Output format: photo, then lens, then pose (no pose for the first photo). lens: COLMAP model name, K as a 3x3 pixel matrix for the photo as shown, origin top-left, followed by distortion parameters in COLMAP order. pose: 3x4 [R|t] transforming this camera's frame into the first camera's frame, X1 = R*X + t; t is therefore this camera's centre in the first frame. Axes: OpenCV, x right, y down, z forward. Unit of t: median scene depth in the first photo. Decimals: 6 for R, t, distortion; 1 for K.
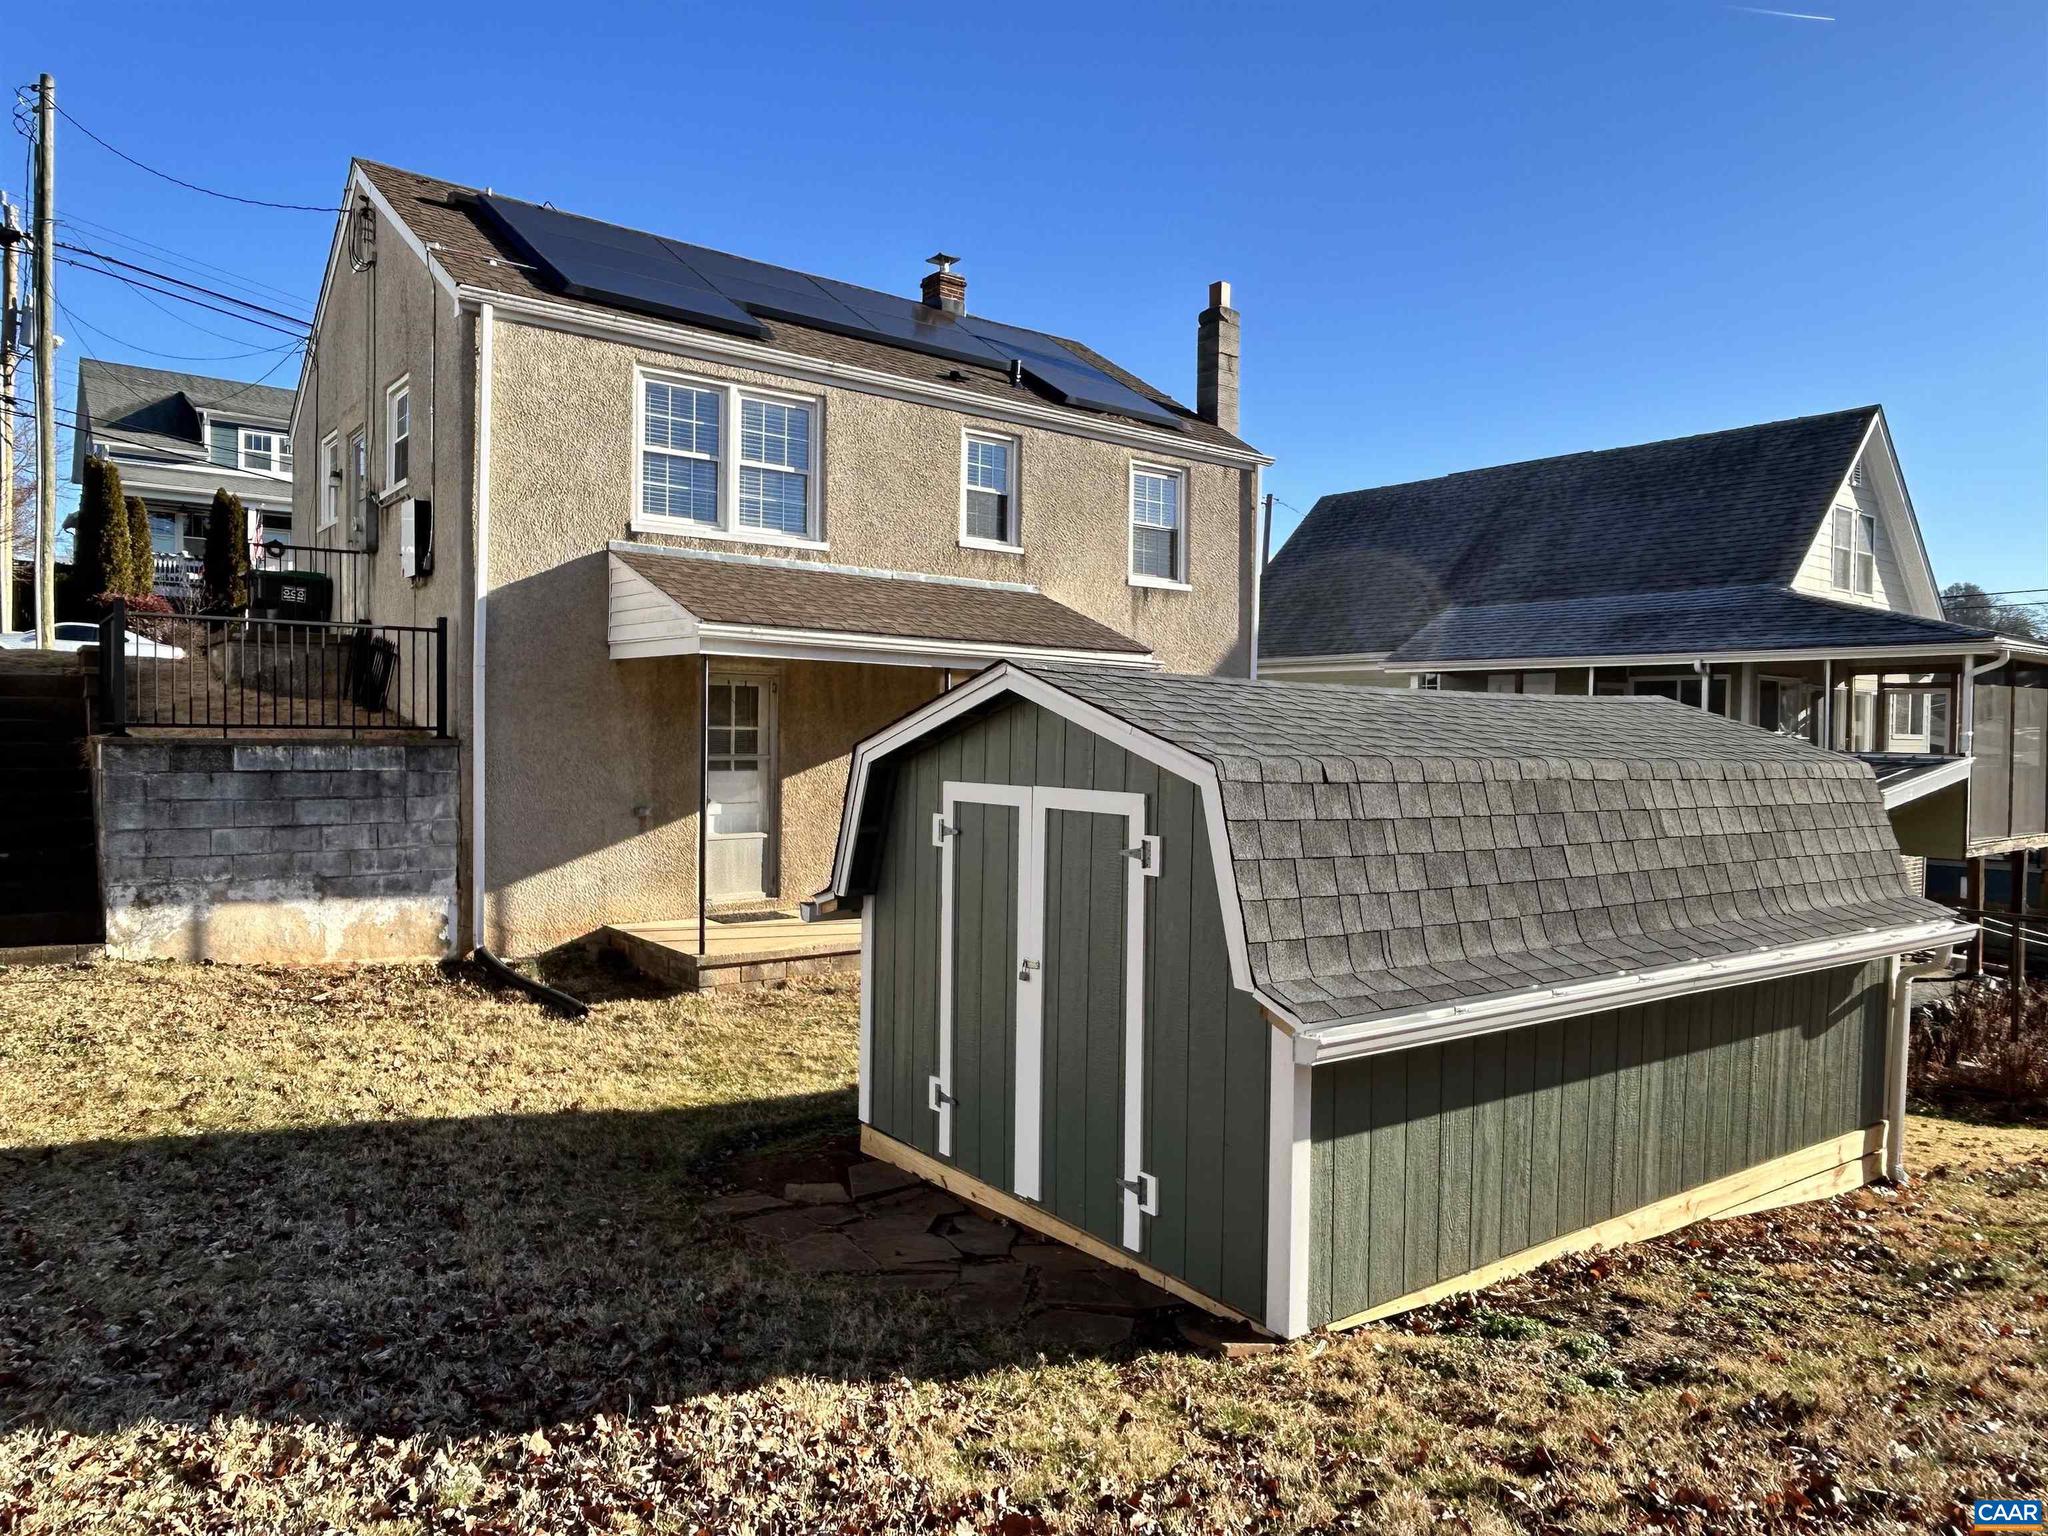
lens RADIAL K [[1332.5, 0, 1025.6], [0, 1332.5, 786.5], [0, 0, 1]] dist [-0.016551, 0.007404]
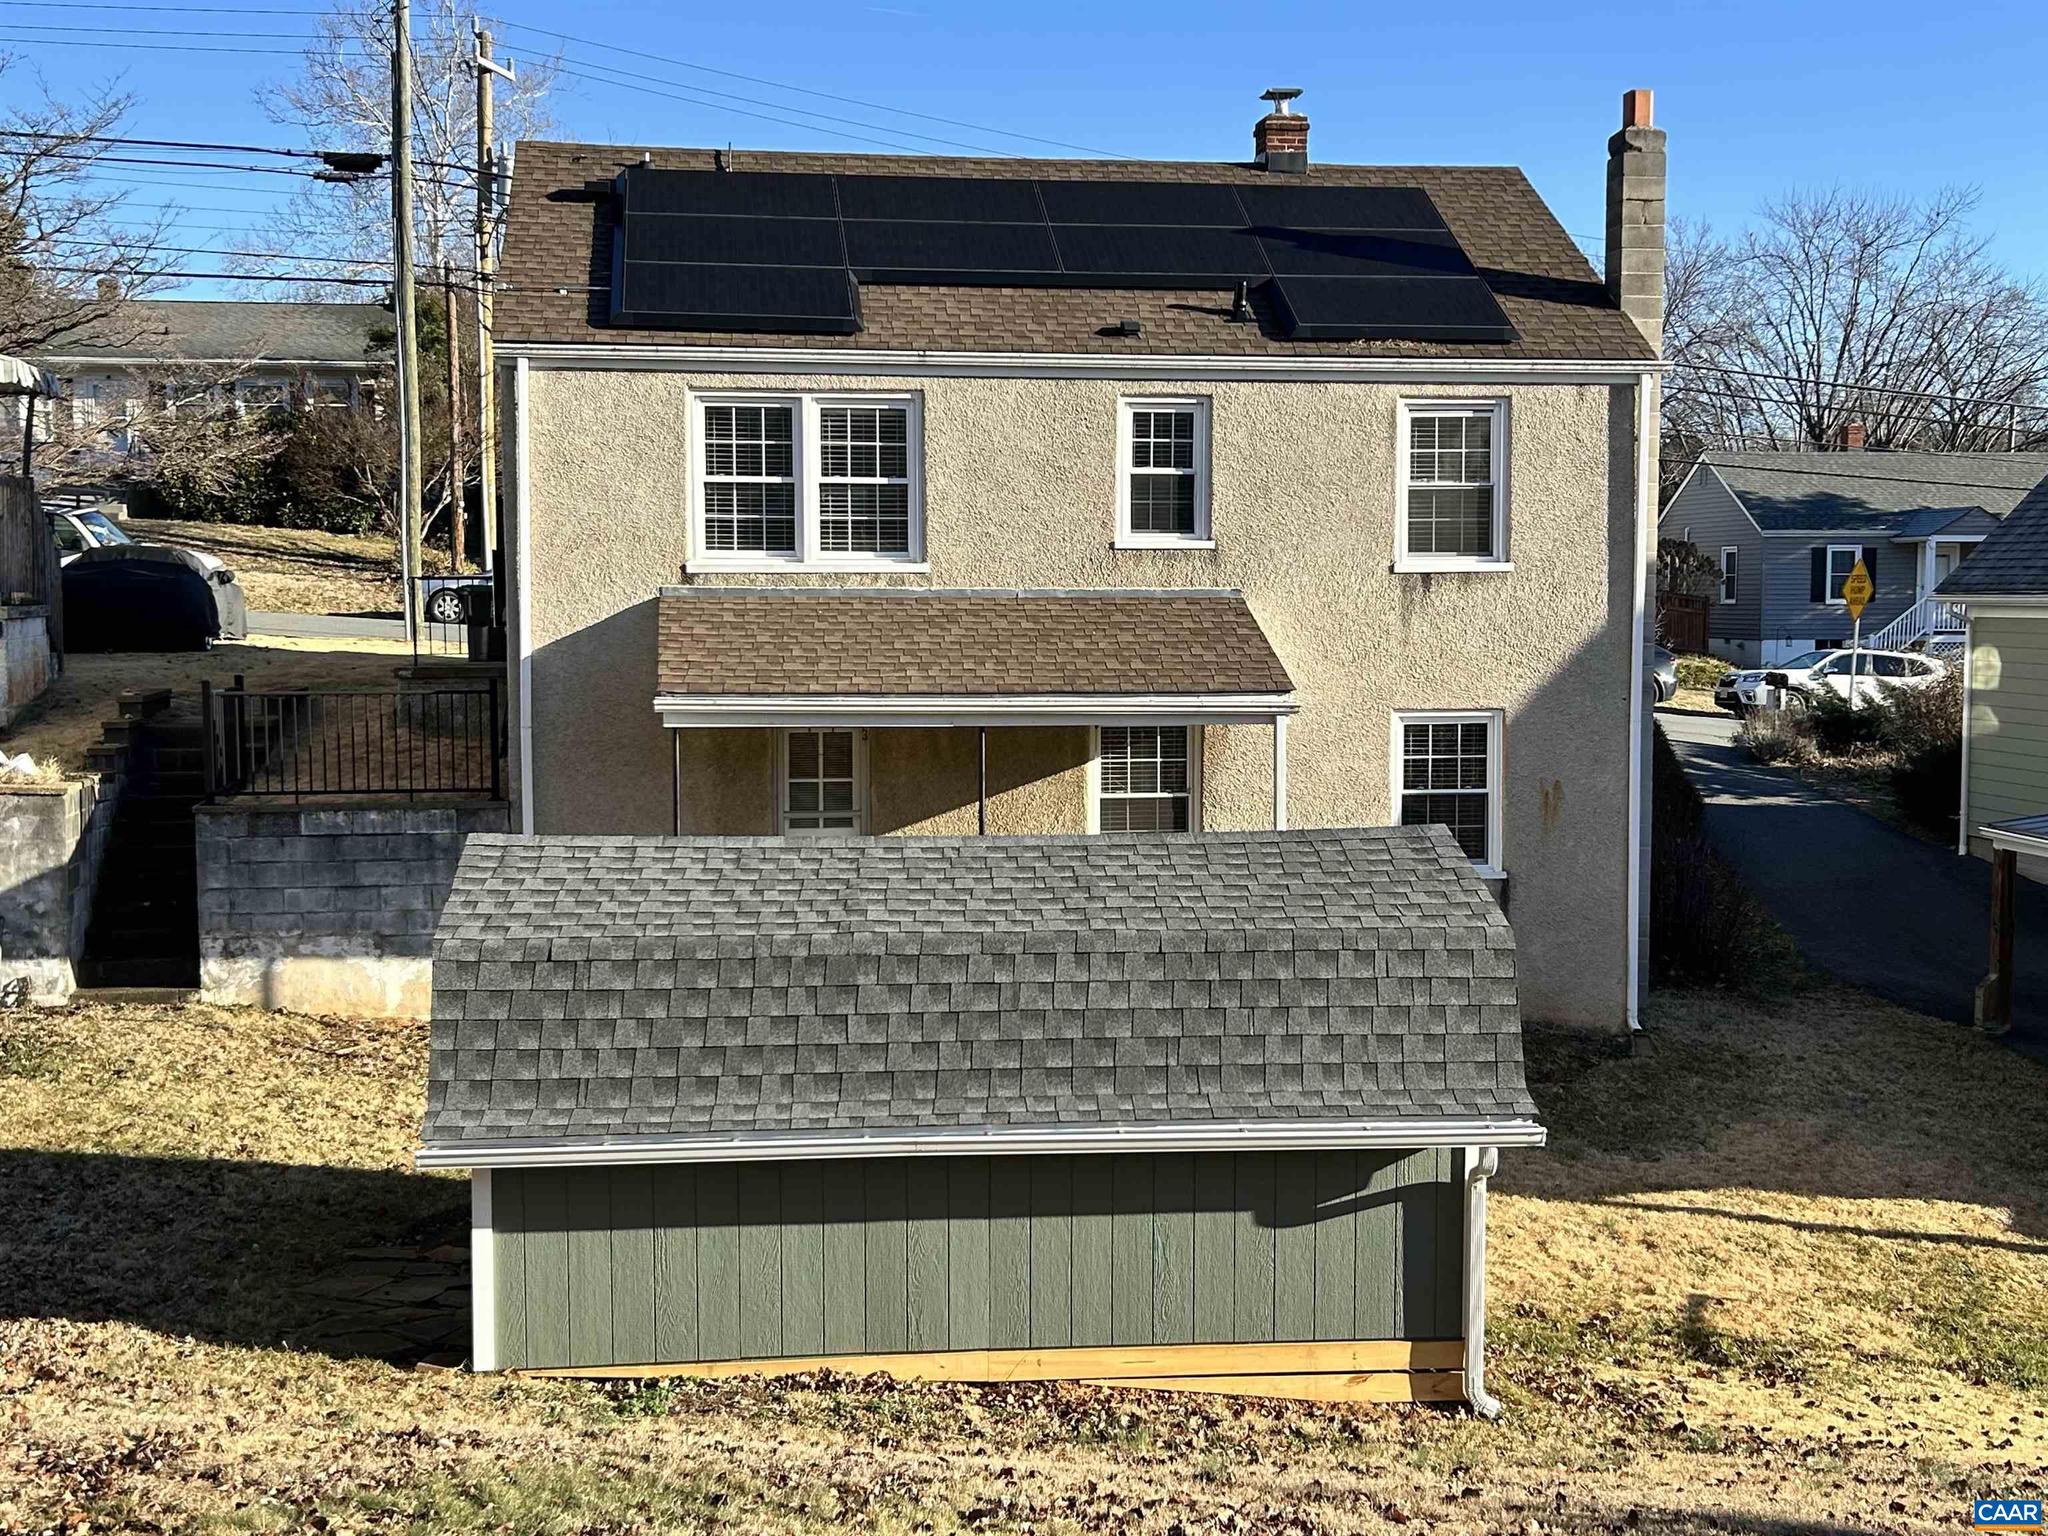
lens RADIAL K [[2367.5, 0, 1062.2], [0, 2367.5, 839.9], [0, 0, 1]] dist [0.061393, 0.000000]
pose [[0.868832, 0.037154, -0.493711, 0.789938], [-0.006384, 0.997938, 0.063864, -0.119377], [0.495066, -0.052335, 0.867278, -0.329744]]
